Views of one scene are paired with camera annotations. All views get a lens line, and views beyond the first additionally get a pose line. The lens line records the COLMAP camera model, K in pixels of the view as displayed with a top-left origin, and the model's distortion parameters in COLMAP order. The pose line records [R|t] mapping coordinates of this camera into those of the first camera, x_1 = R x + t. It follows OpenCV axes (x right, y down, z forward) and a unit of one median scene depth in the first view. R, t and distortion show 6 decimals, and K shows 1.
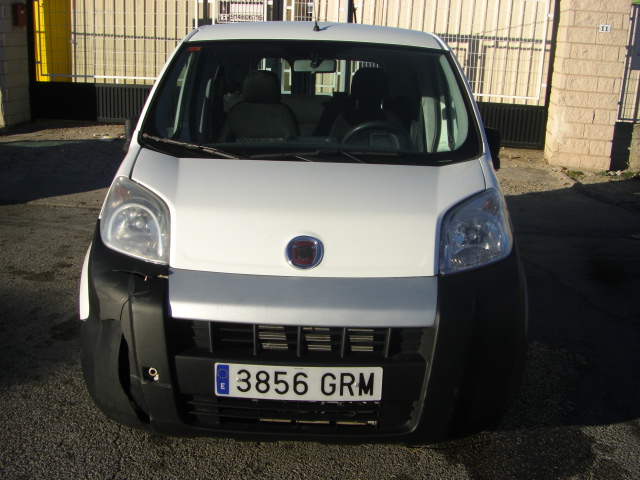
lens RADIAL K [[719.1, 0, 320.6], [0, 719.1, 238.6], [0, 0, 1]] dist [-0.150521, 0.000000]
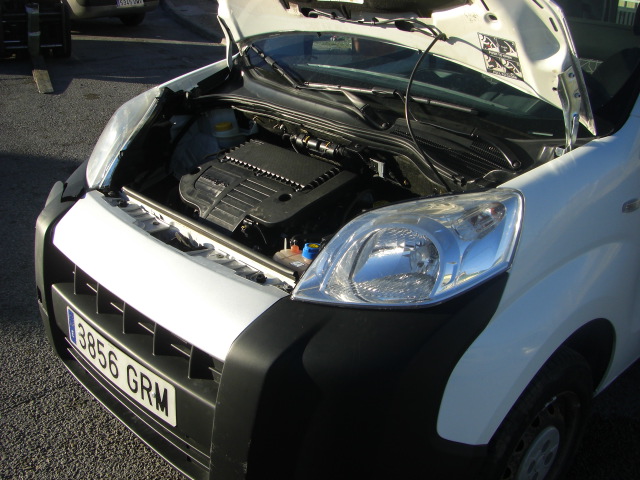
lens RADIAL K [[719.1, 0, 321.5], [0, 719.1, 220.7], [0, 0, 1]] dist [-0.150521, 0.000000]
pose [[0.717969, 0.254358, -0.647937, 0.620465], [-0.192592, 0.967095, 0.166240, -0.135019], [0.668902, 0.005432, 0.743331, 0.556871]]
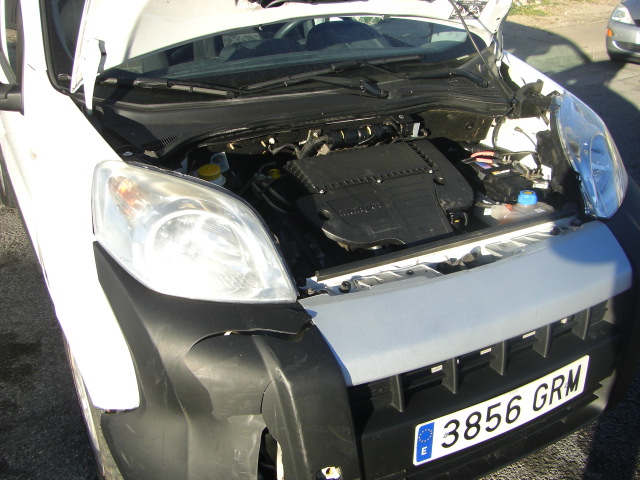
lens RADIAL K [[712.9, 0, 317.2], [0, 712.9, 239.7], [0, 0, 1]] dist [-0.144363, 0.000000]
pose [[0.875257, -0.235507, 0.422448, -0.468411], [0.141321, 0.959853, 0.242302, -0.169218], [-0.462552, -0.152375, 0.873400, 0.486697]]
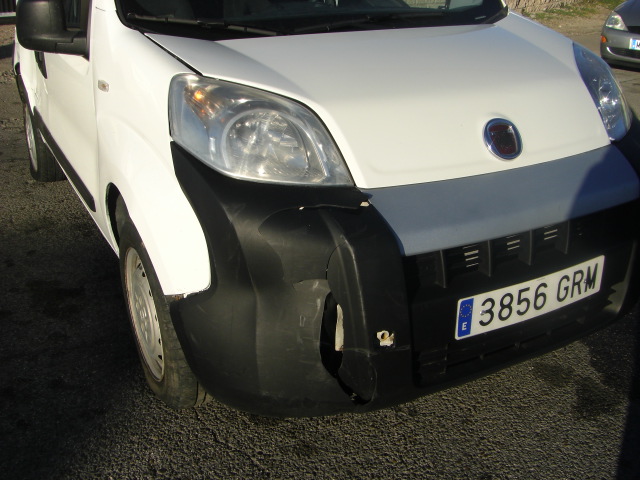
lens RADIAL K [[711.3, 0, 319.5], [0, 711.3, 241.3], [0, 0, 1]] dist [-0.149089, 0.000000]
pose [[0.870278, -0.221535, 0.439930, -0.594799], [0.137815, 0.966993, 0.214317, -0.069361], [-0.472888, -0.125887, 0.872083, 0.416262]]
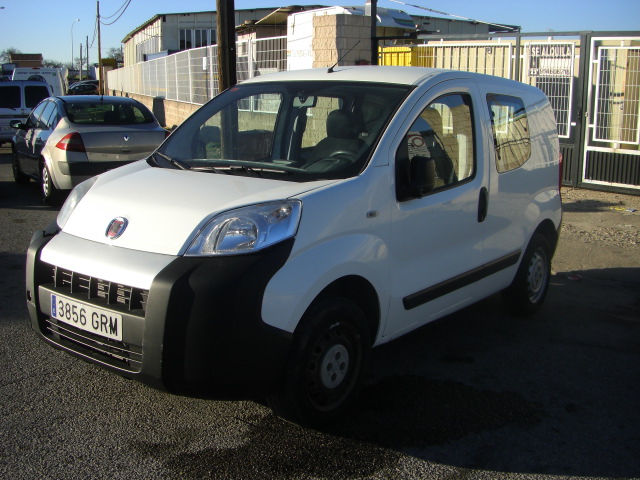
lens RADIAL K [[719.1, 0, 320.1], [0, 719.1, 245.3], [0, 0, 1]] dist [-0.150521, 0.000000]
pose [[0.808312, 0.108299, -0.578709, 1.134757], [-0.149795, 0.988419, -0.024254, 0.027244], [0.569380, 0.106293, 0.815174, 0.116593]]
